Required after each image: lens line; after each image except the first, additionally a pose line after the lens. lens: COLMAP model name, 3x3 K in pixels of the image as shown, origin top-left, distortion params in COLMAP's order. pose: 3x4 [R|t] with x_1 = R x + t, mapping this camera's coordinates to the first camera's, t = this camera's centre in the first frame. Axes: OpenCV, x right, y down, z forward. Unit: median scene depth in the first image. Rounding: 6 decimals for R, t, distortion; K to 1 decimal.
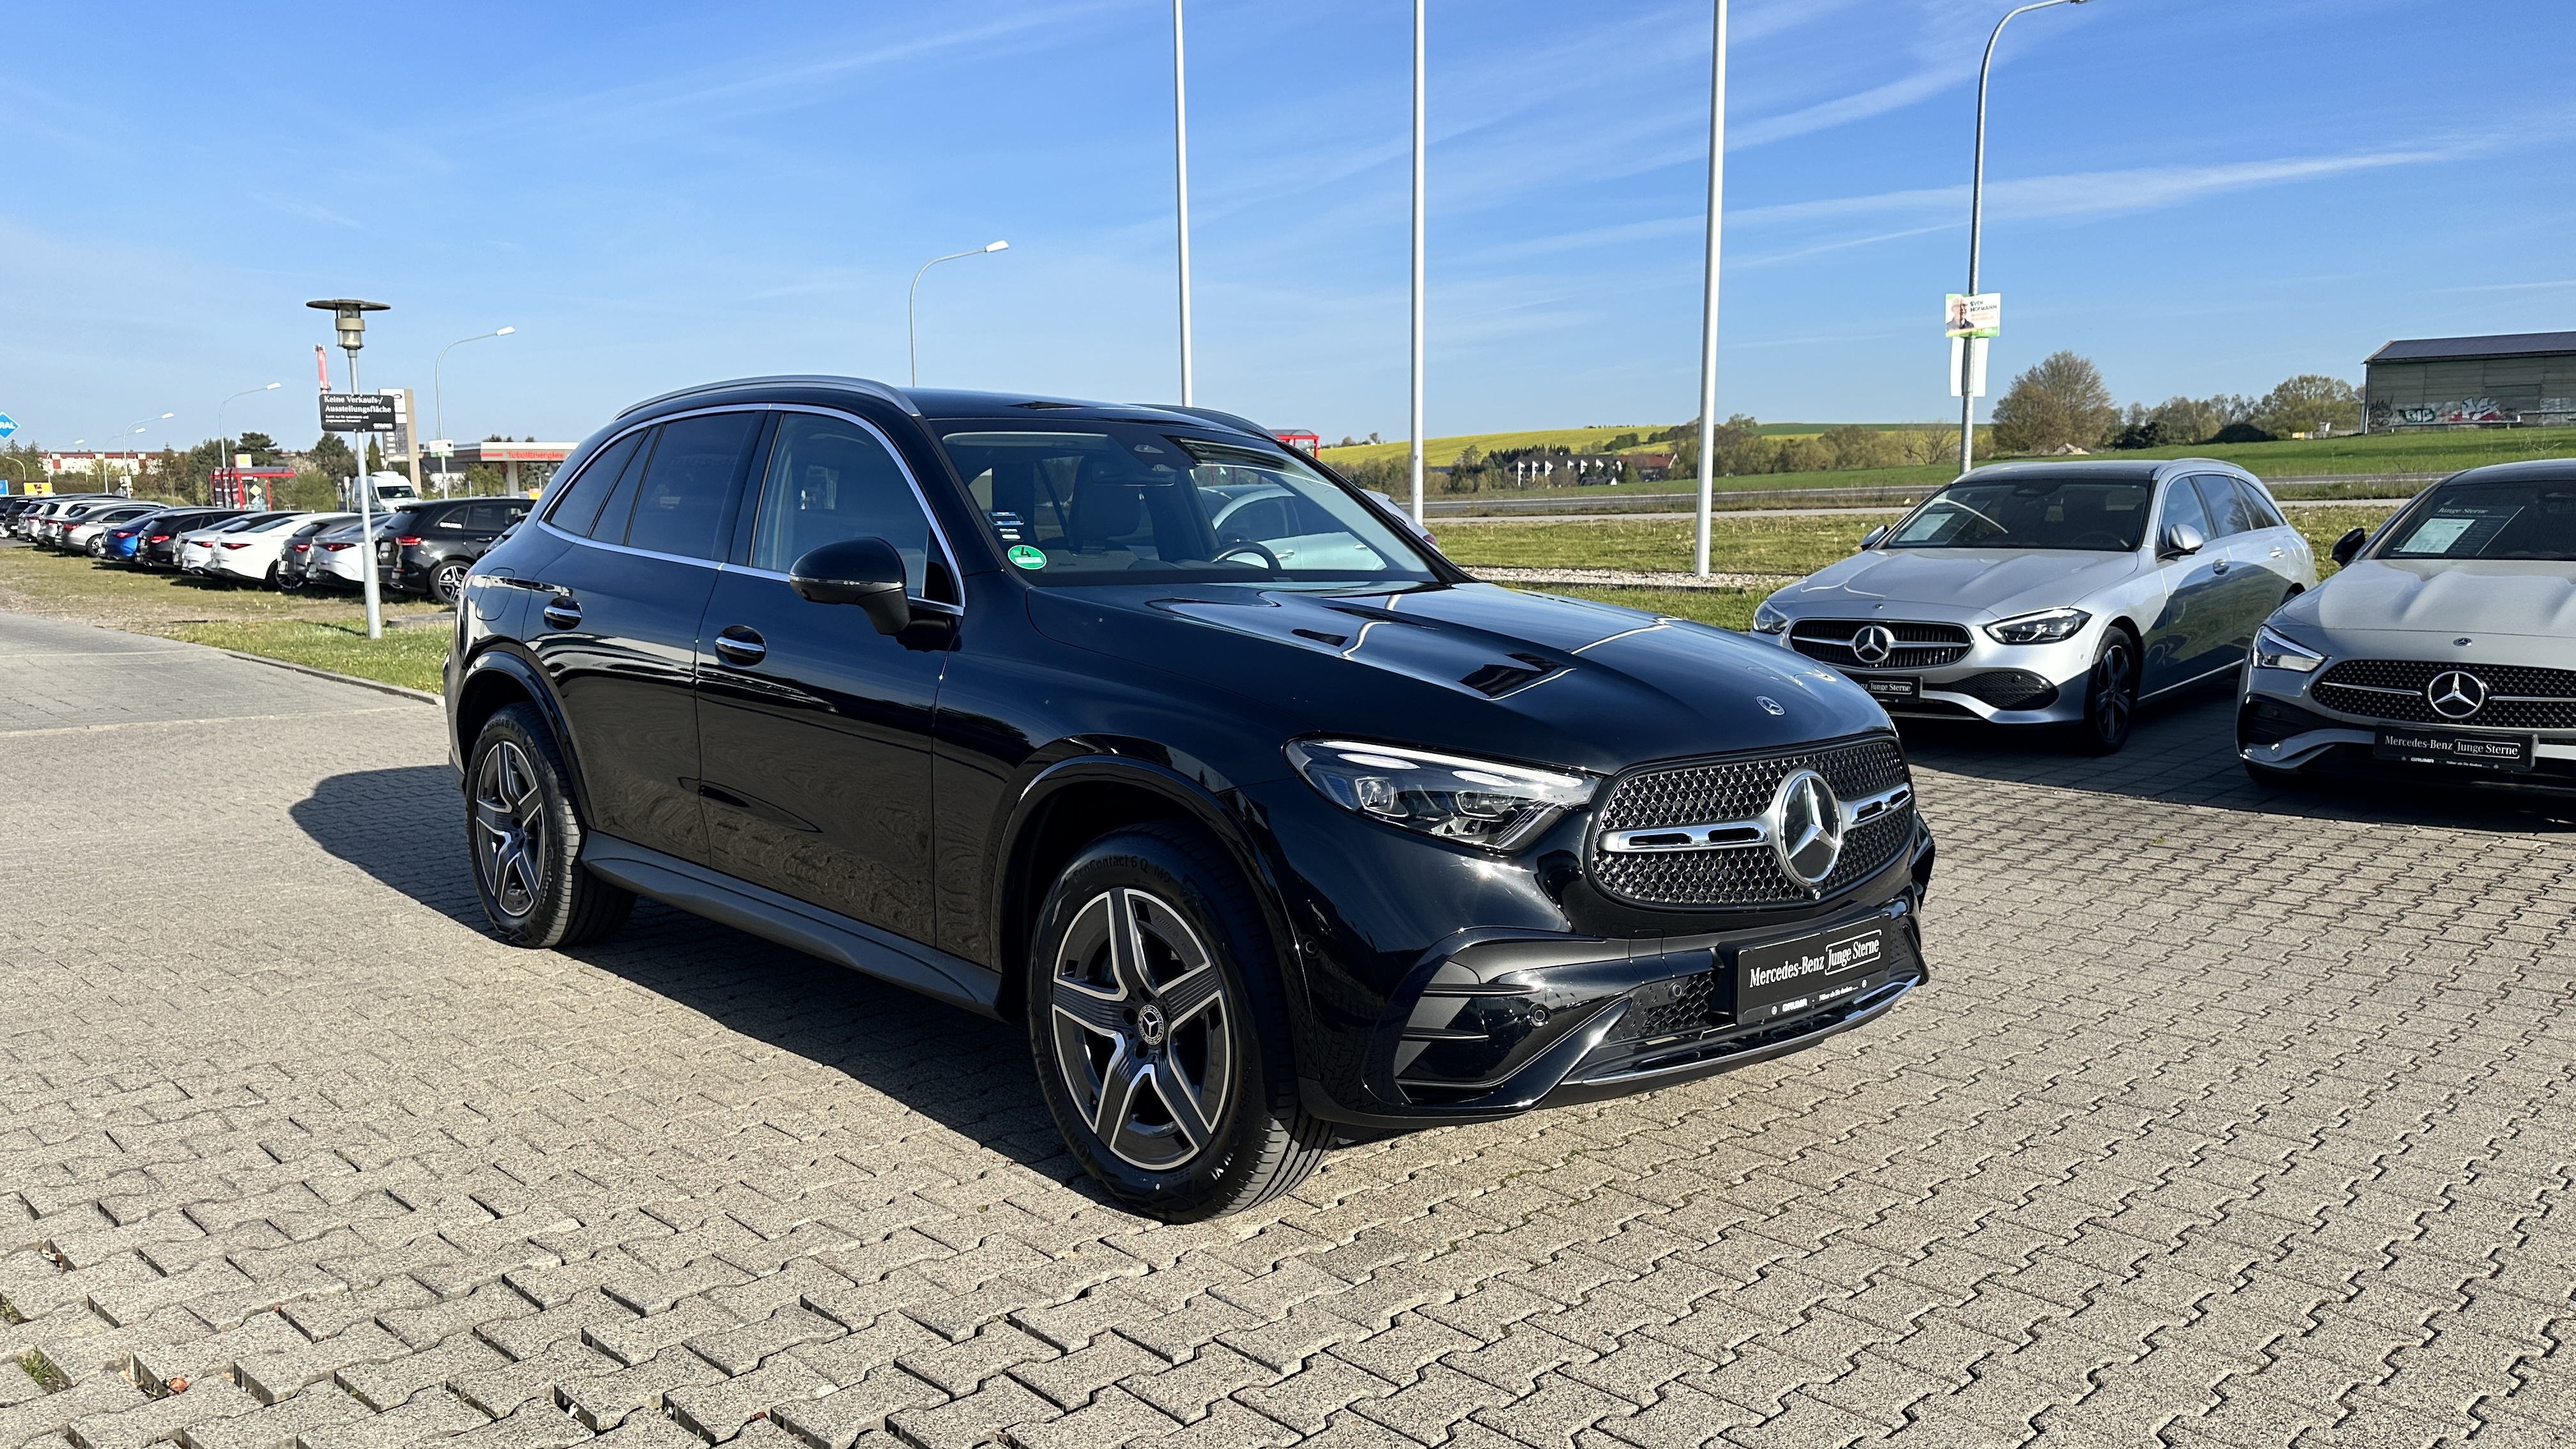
lens RADIAL K [[1785.5, 0, 1316.6], [0, 1785.5, 735.7], [0, 0, 1]] dist [0.062581, -0.097220]
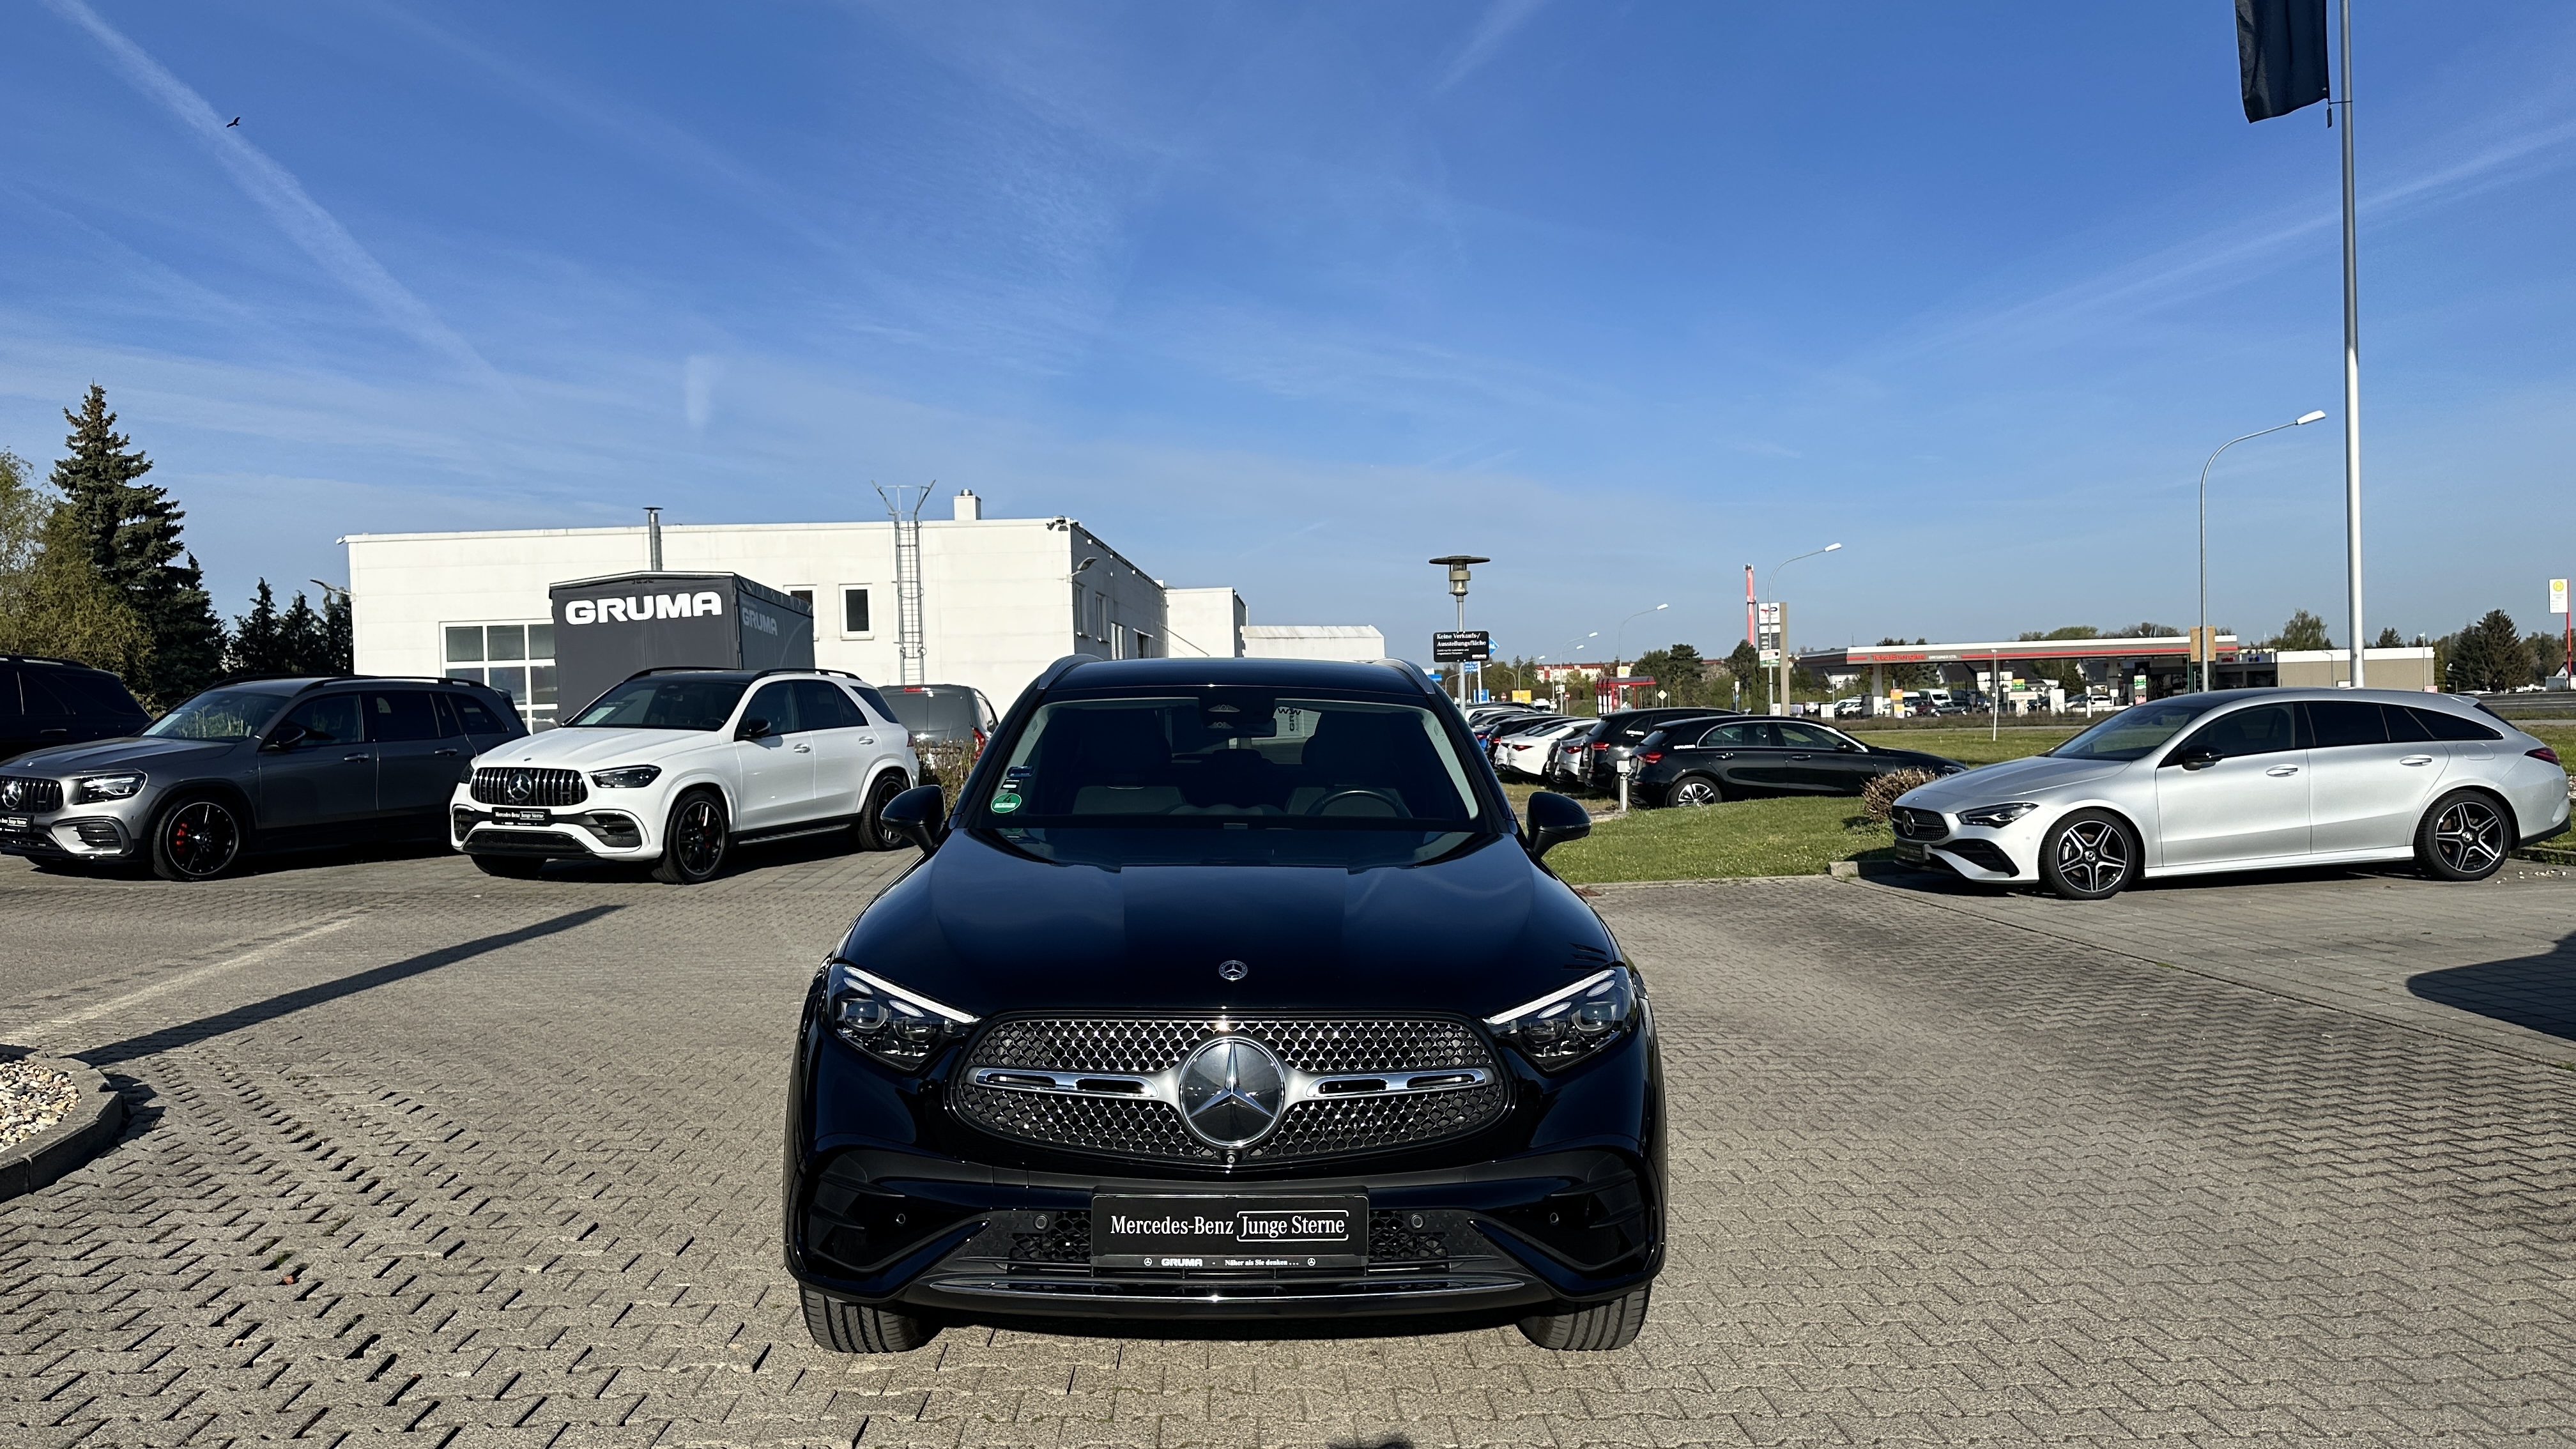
lens RADIAL K [[1785.5, 0, 1316.6], [0, 1785.5, 735.7], [0, 0, 1]] dist [0.062581, -0.097220]
pose [[0.744908, -0.000952, -0.667166, 0.973030], [-0.071201, 0.994175, -0.080916, -0.071333], [0.663357, 0.107778, 0.740501, 0.237474]]
